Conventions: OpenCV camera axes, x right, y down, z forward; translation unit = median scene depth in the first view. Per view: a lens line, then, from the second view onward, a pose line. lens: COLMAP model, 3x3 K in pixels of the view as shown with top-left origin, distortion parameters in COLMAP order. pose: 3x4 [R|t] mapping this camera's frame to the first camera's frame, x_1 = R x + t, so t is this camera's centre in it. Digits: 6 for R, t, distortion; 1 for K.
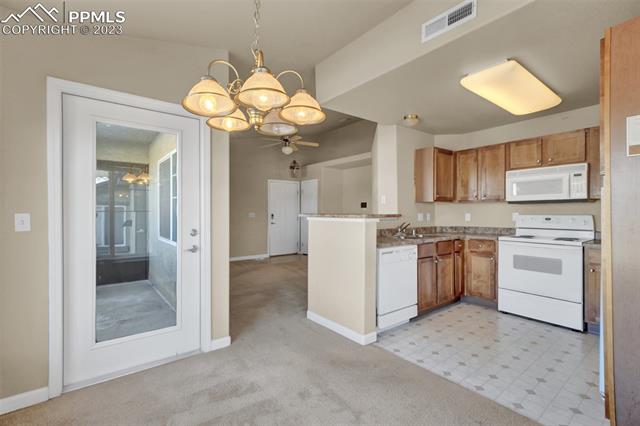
lens RADIAL K [[285.4, 0, 317.8], [0, 285.4, 213.0], [0, 0, 1]] dist [0.013545, 0.000365]
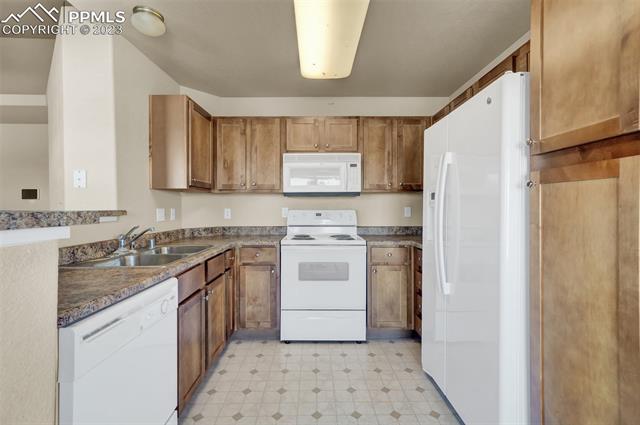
lens RADIAL K [[285.4, 0, 317.3], [0, 285.4, 210.3], [0, 0, 1]] dist [0.013545, 0.000365]
pose [[0.599220, -0.006078, 0.800562, 0.097575], [0.001884, 0.999979, 0.006182, 0.002372], [-0.800583, -0.002196, 0.599218, 0.461299]]
